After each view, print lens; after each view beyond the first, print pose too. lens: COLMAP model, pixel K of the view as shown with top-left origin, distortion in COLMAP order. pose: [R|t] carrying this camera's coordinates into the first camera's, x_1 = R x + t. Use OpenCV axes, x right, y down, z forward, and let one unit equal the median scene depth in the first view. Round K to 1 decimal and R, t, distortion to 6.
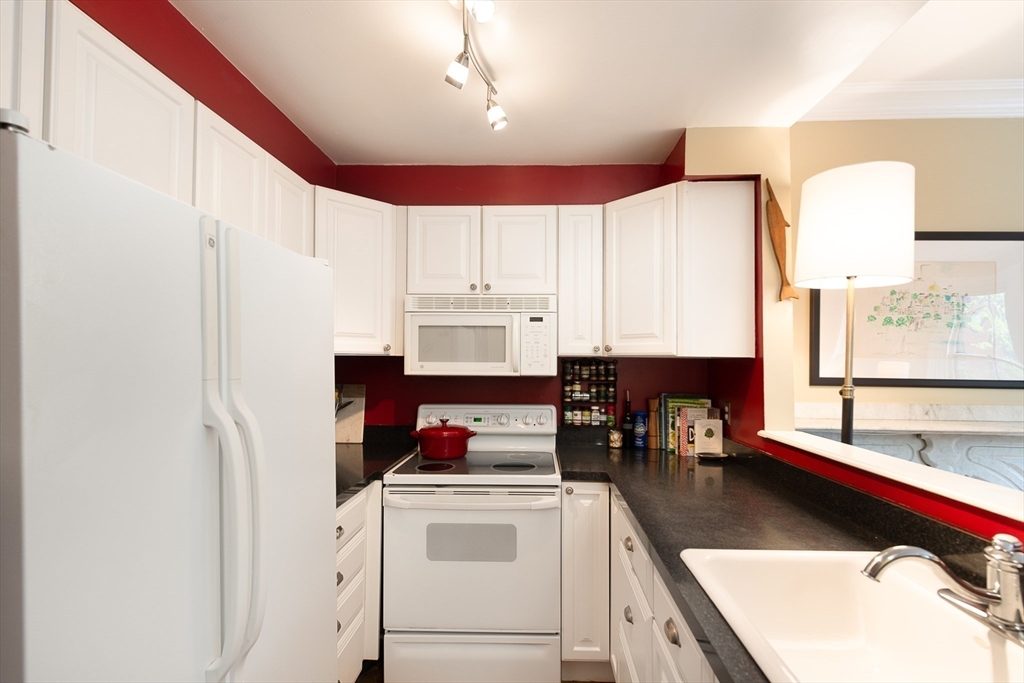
lens RADIAL K [[452.8, 0, 506.1], [0, 452.8, 353.6], [0, 0, 1]] dist [-0.002075, 0.007265]
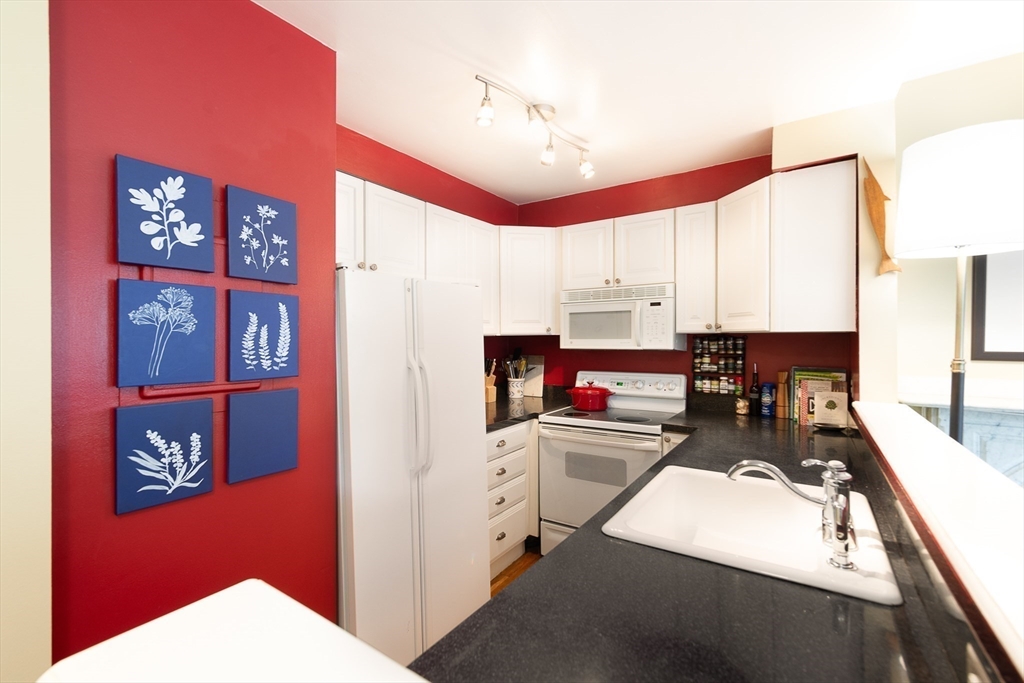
lens RADIAL K [[453.7, 0, 512.0], [0, 453.7, 341.5], [0, 0, 1]] dist [-0.000540, -0.000175]
pose [[0.844902, -0.008303, -0.534856, 0.380635], [0.020853, 0.999631, 0.017424, -0.002709], [0.534514, -0.025875, 0.844764, -0.253274]]
